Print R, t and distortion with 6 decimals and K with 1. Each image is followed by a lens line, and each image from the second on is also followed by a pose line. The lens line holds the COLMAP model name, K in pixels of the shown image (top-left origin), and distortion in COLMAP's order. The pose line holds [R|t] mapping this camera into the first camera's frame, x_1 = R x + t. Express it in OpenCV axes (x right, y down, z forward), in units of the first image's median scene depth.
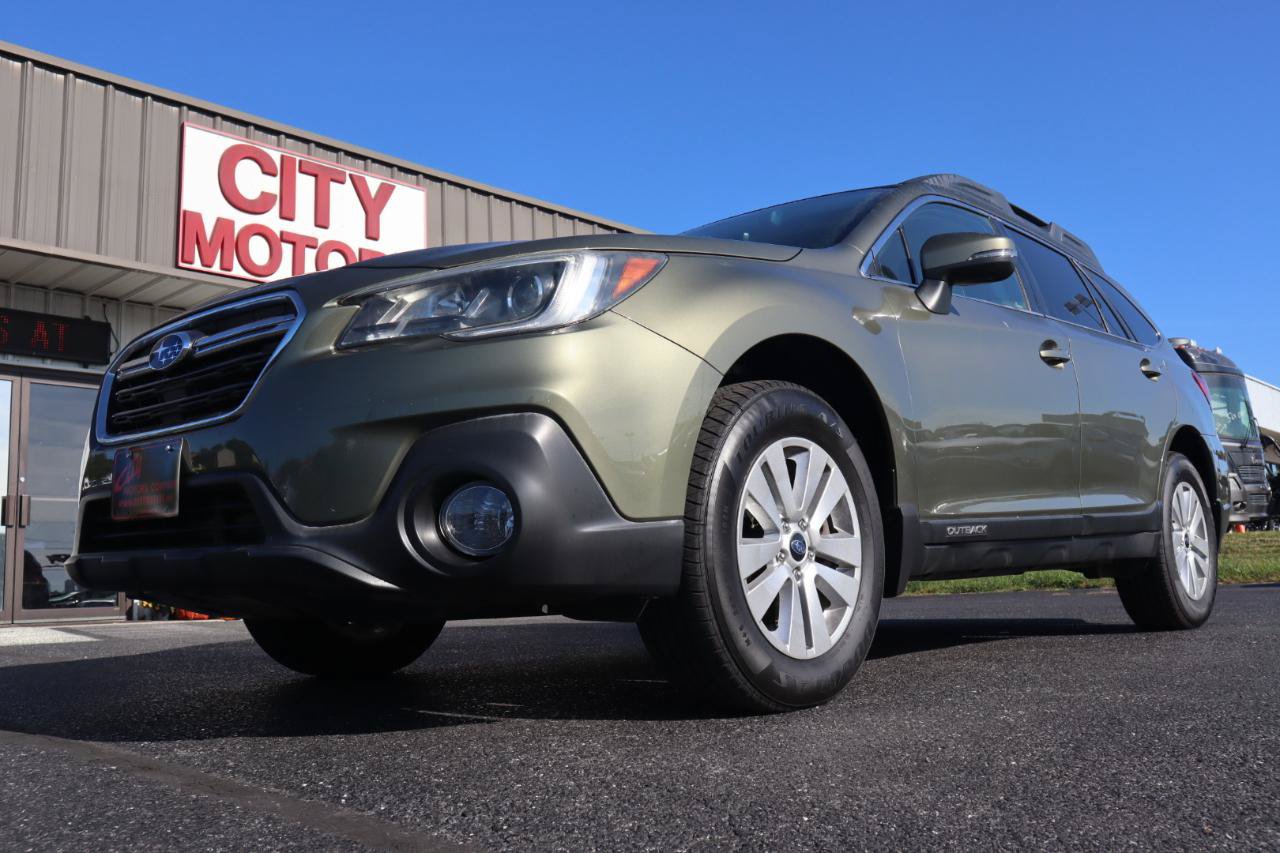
lens RADIAL K [[1129.5, 0, 640.0], [0, 1129.5, 426.5], [0, 0, 1]] dist [-0.005275, 0.121397]
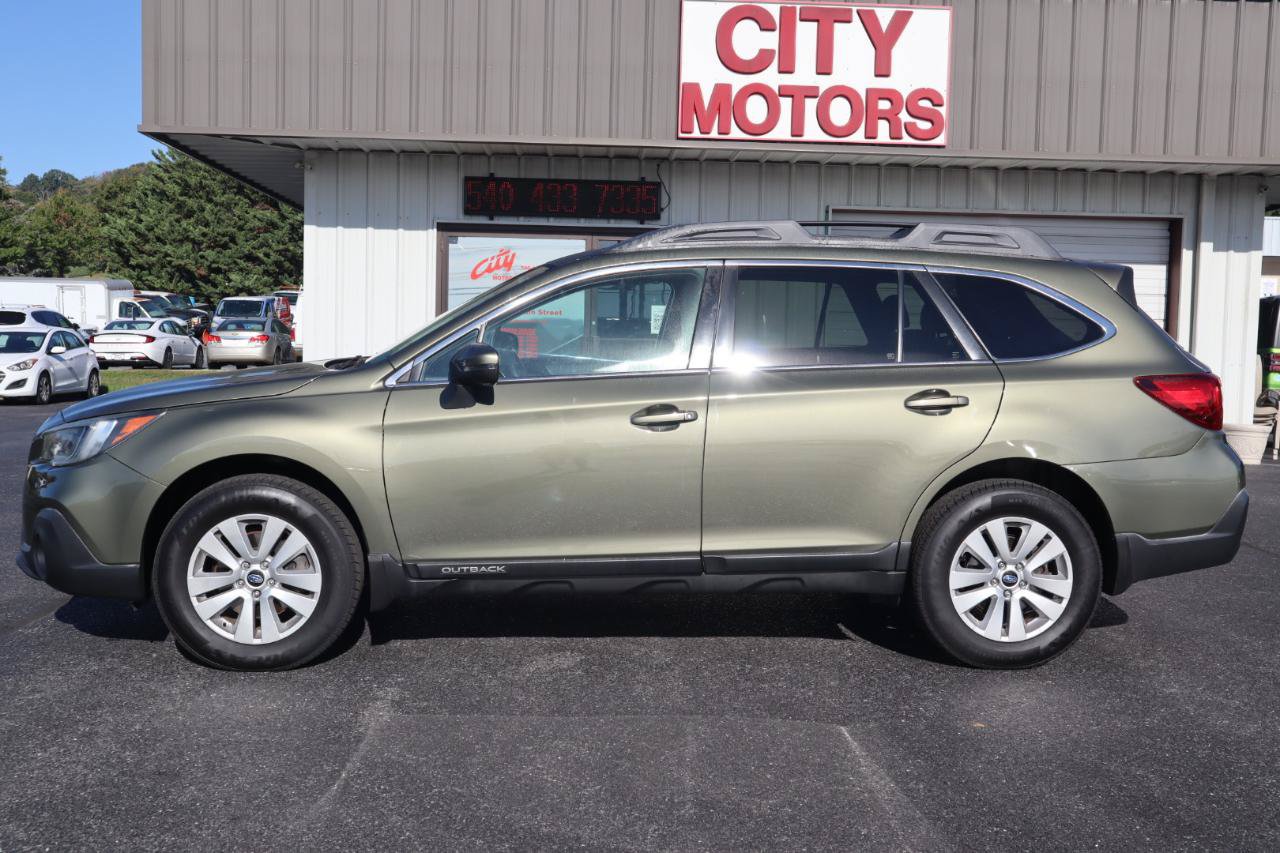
lens RADIAL K [[1356.1, 0, 640.0], [0, 1356.1, 426.5], [0, 0, 1]] dist [-0.031163, 0.254074]
pose [[0.718423, 0.105409, -0.687574, 0.463729], [0.044036, 0.979577, 0.196187, -0.117383], [0.694211, -0.171223, 0.699109, 0.007429]]
